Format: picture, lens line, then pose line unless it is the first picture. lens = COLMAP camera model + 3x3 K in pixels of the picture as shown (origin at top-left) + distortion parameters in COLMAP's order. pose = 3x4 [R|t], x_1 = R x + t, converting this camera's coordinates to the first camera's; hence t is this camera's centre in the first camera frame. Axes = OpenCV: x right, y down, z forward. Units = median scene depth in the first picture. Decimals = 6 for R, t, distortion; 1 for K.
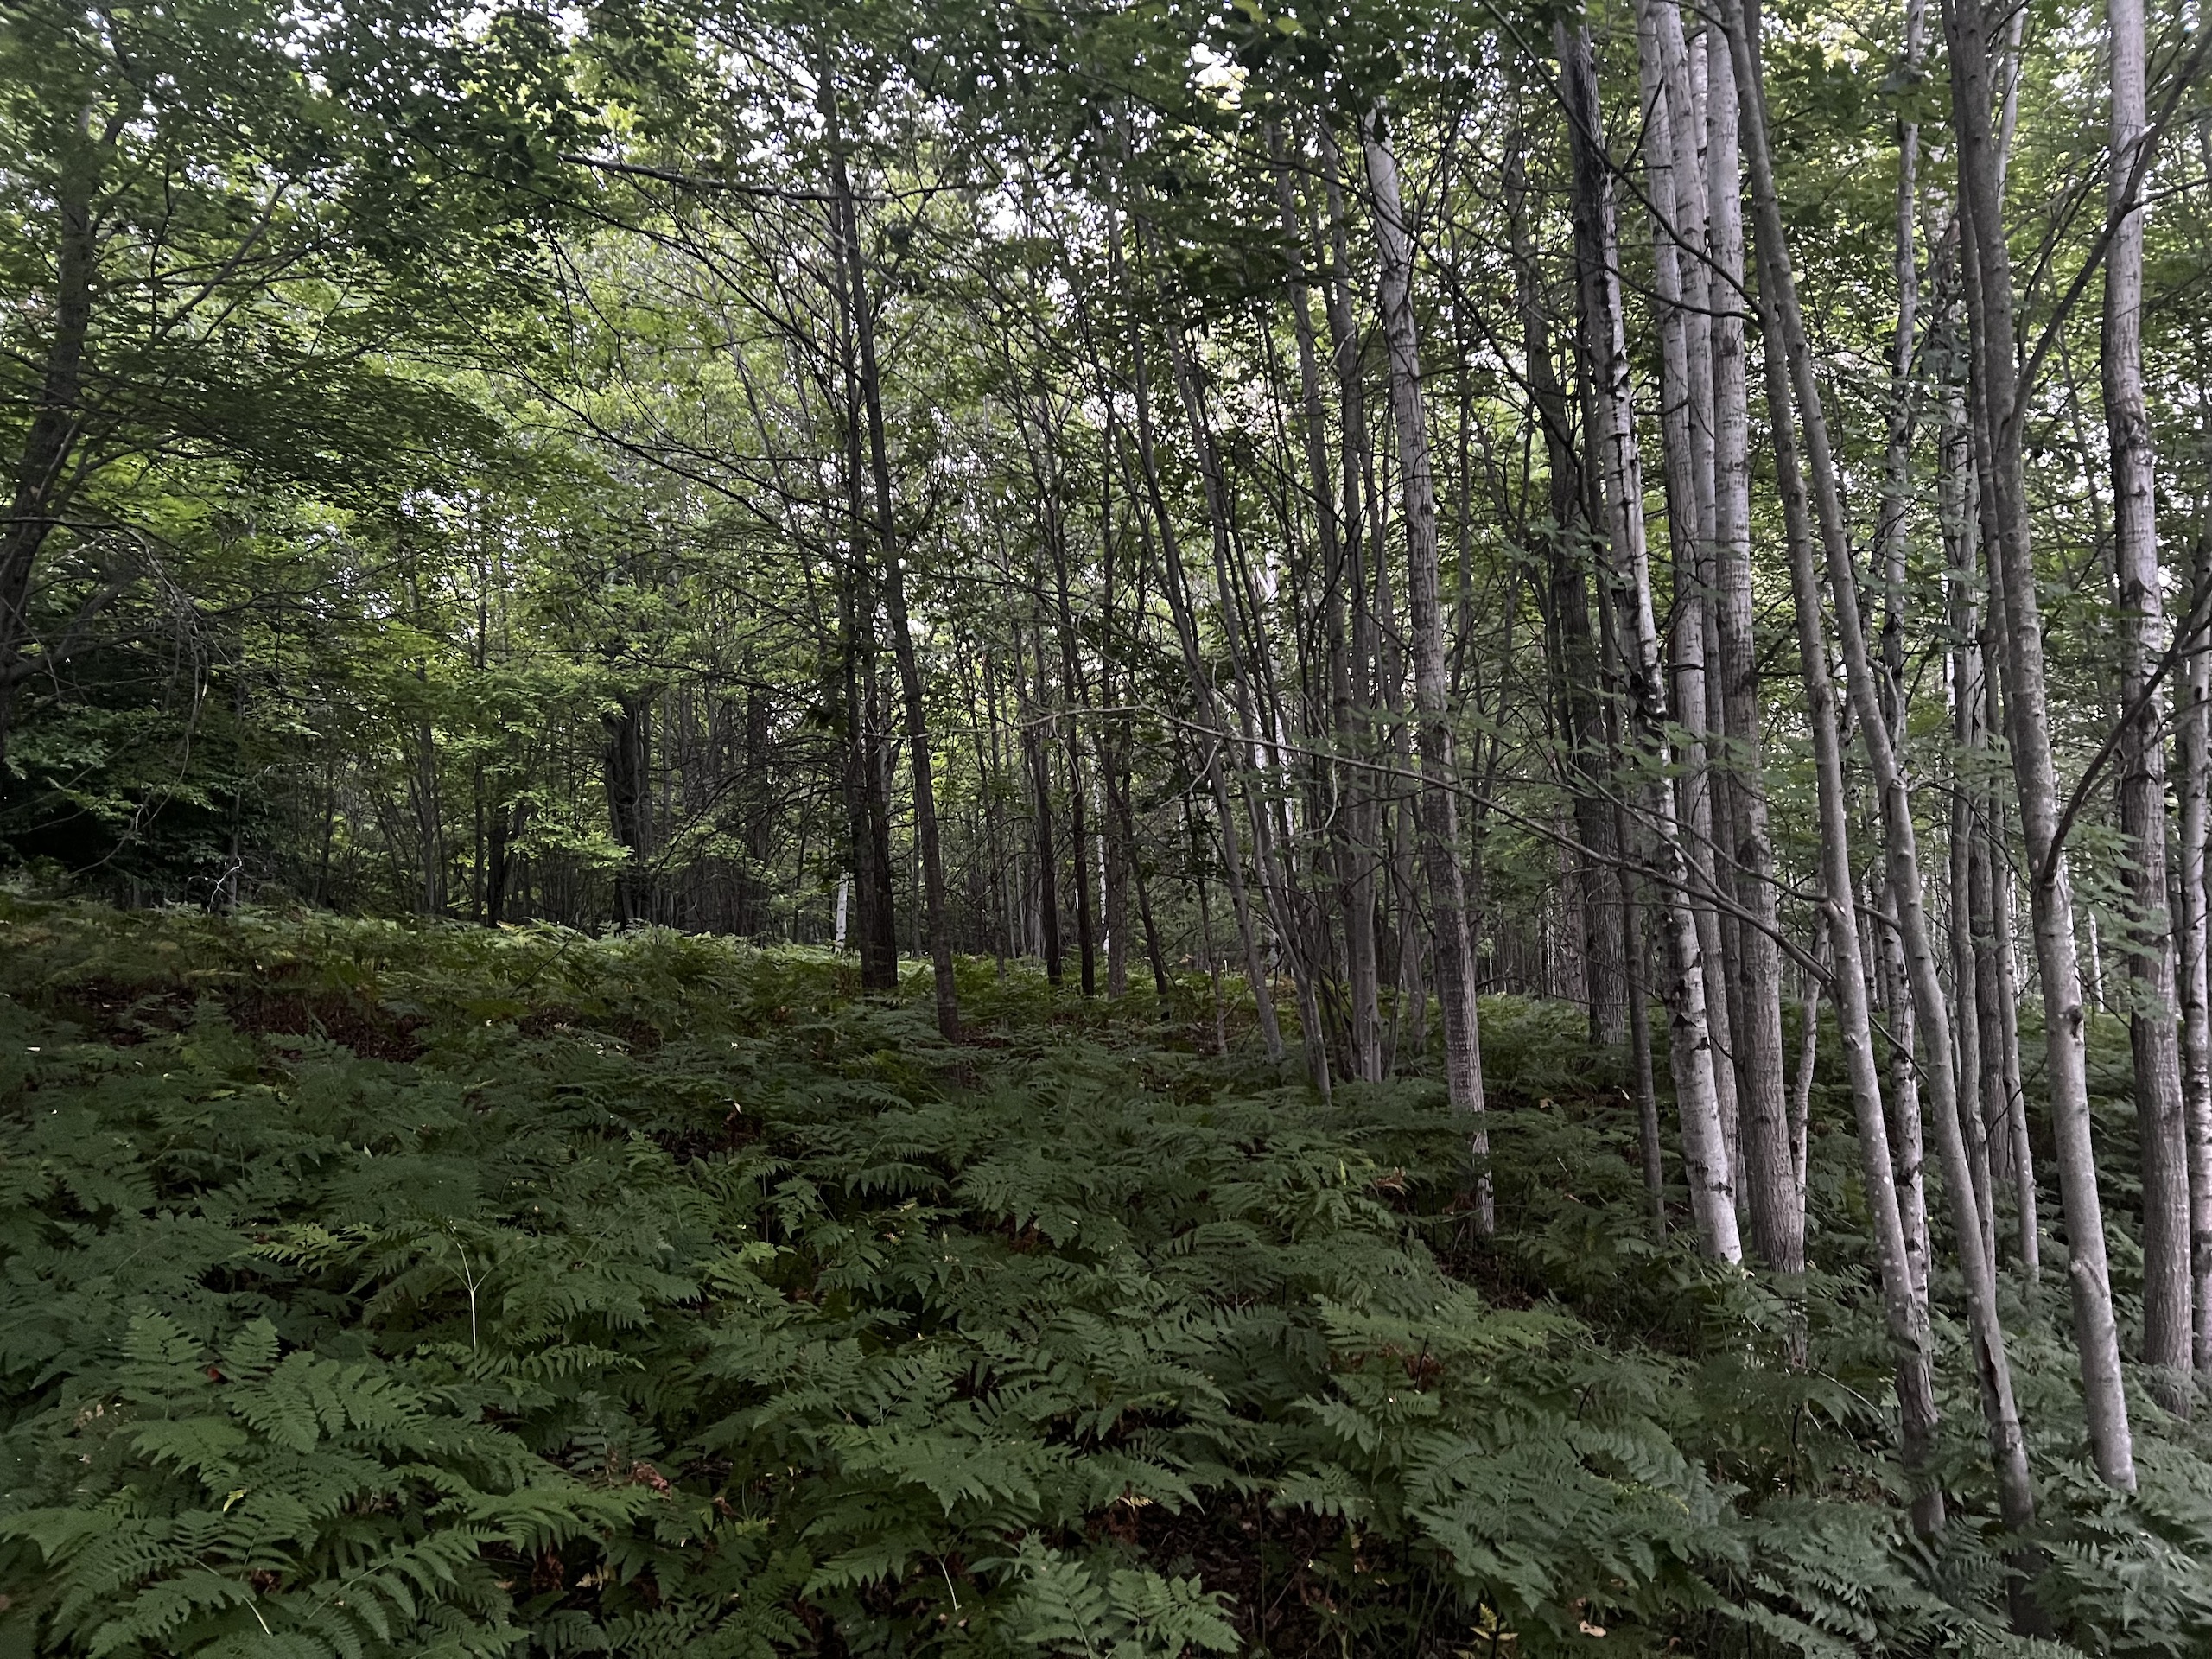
lens RADIAL K [[1644.8, 0, 1108.3], [0, 1644.8, 828.4], [0, 0, 1]] dist [0.043190, -0.052310]
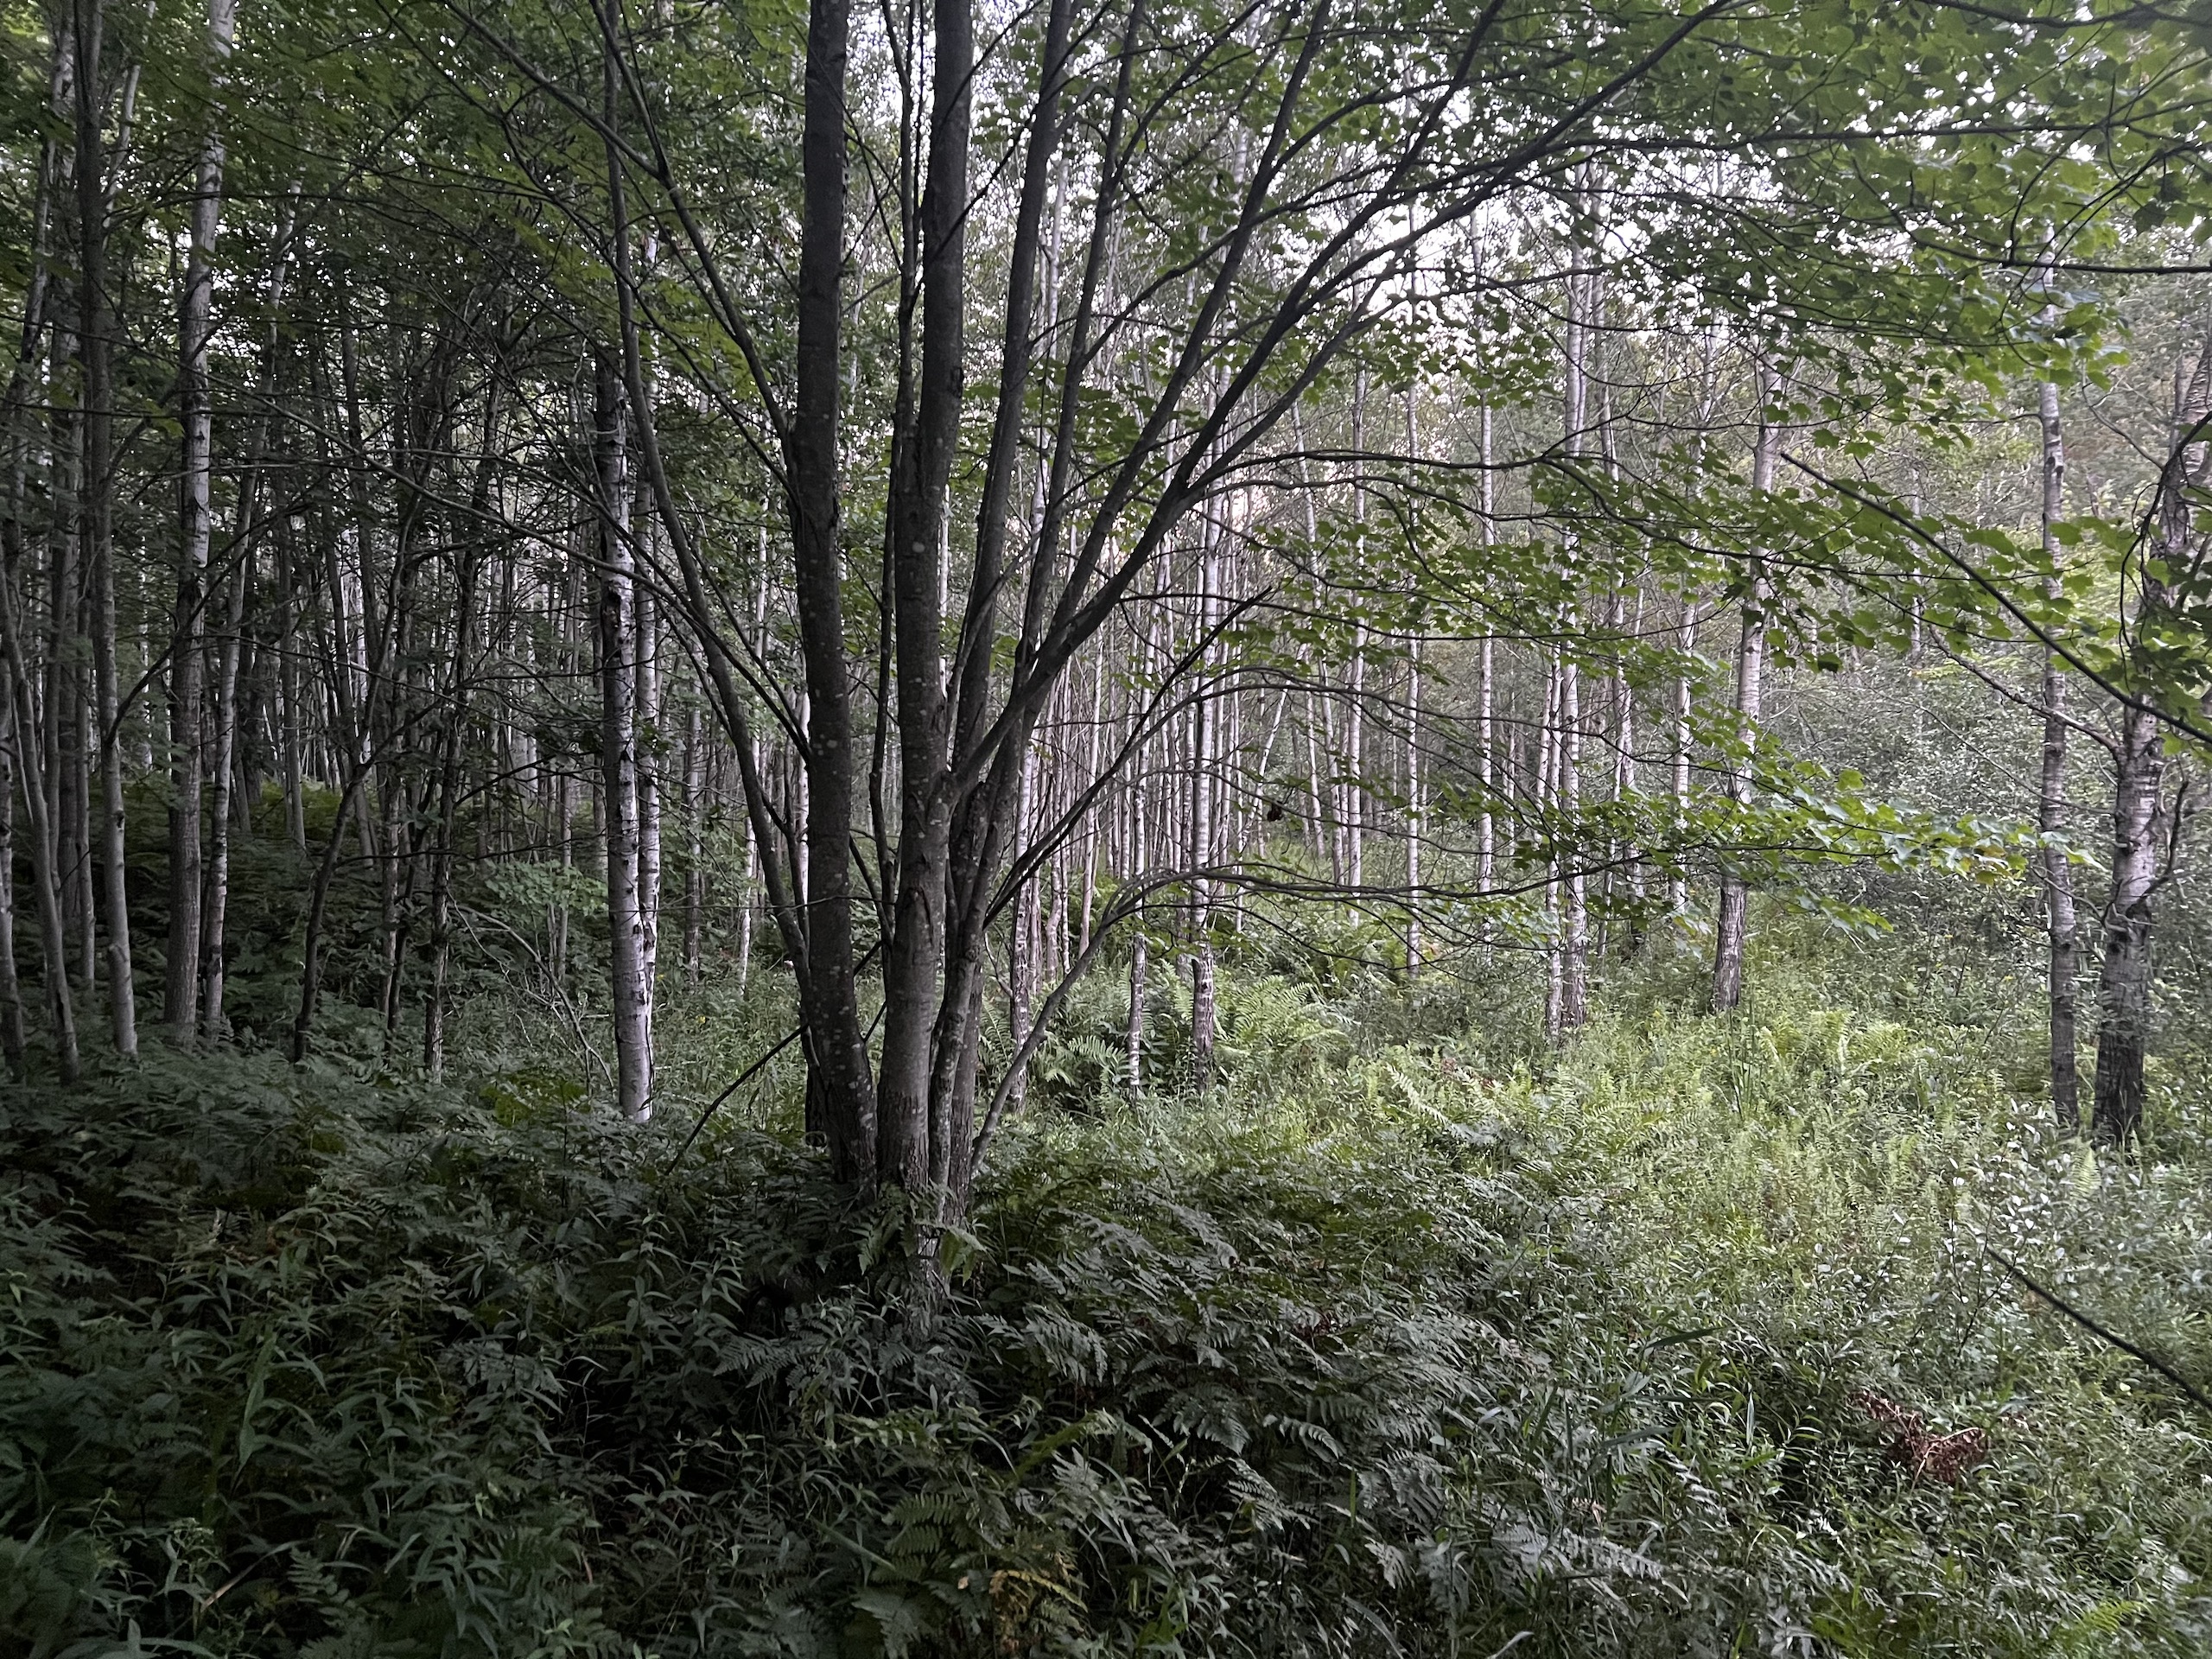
lens RADIAL K [[1644.8, 0, 1106.6], [0, 1644.8, 827.9], [0, 0, 1]] dist [0.043190, -0.052310]
pose [[0.499921, -0.013506, 0.865966, -0.250622], [-0.108137, 0.991080, 0.077884, -0.072456], [-0.859294, -0.132578, 0.494001, -0.458848]]
